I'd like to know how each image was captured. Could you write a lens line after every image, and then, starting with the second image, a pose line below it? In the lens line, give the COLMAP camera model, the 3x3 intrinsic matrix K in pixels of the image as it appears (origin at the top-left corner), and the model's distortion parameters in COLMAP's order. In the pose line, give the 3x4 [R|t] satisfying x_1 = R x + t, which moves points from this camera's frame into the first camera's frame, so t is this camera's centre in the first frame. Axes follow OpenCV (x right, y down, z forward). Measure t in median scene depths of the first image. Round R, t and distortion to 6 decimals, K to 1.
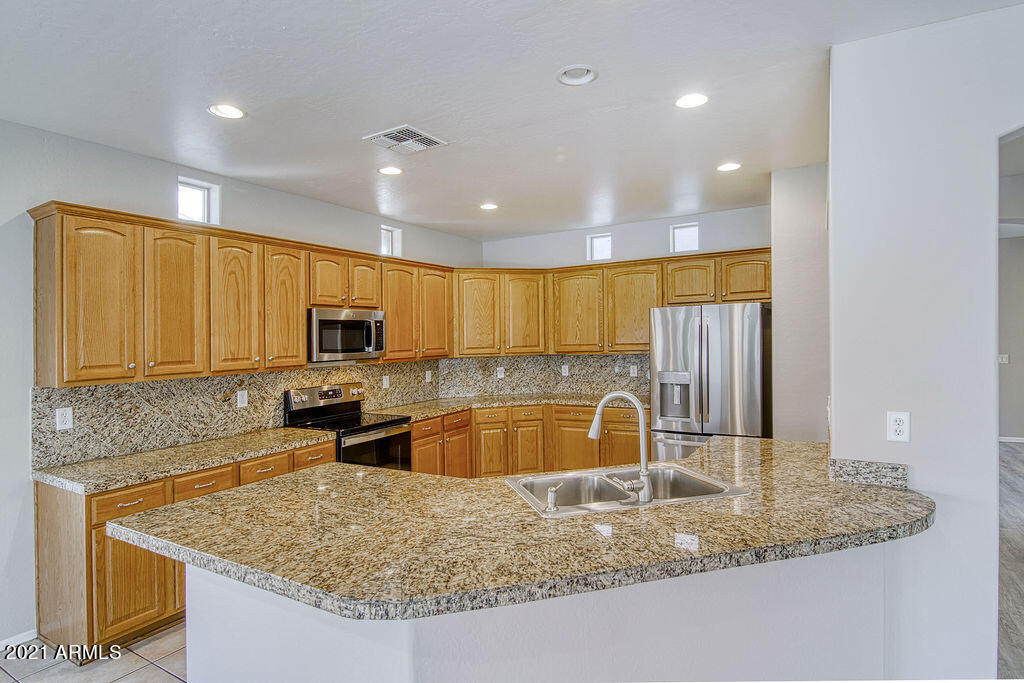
lens RADIAL K [[523.5, 0, 574.0], [0, 523.5, 354.1], [0, 0, 1]] dist [-0.004843, -0.005954]
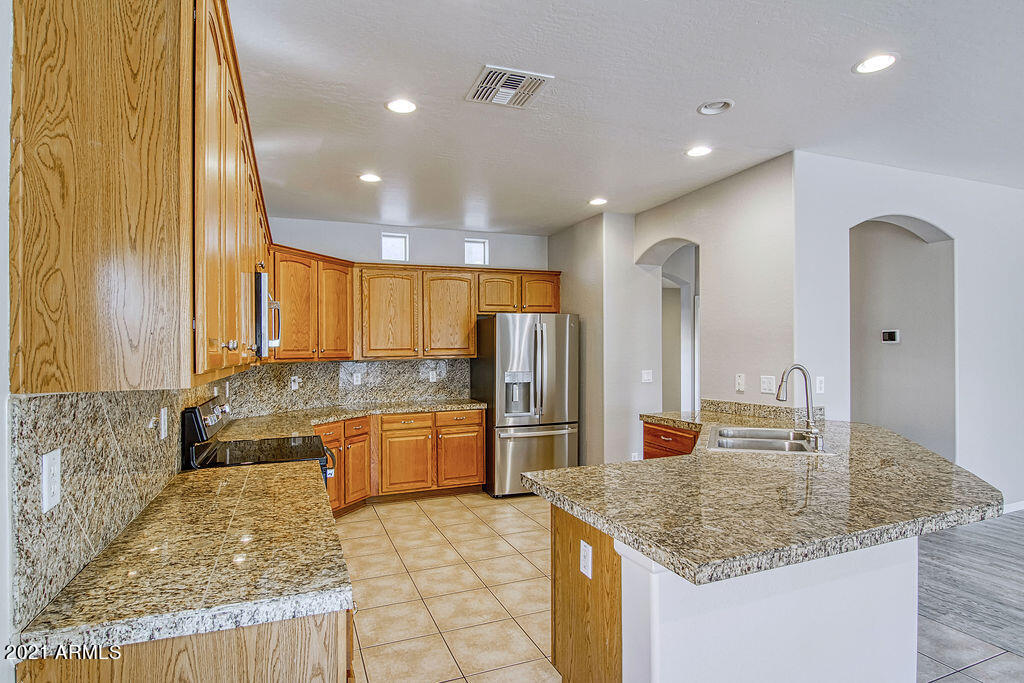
lens RADIAL K [[523.5, 0, 472.7], [0, 523.5, 344.7], [0, 0, 1]] dist [-0.004843, -0.005954]
pose [[0.693248, 0.017272, 0.720493, -0.609955], [0.026286, 0.998442, -0.049227, 0.027134], [-0.720220, 0.053065, 0.691713, 0.277591]]
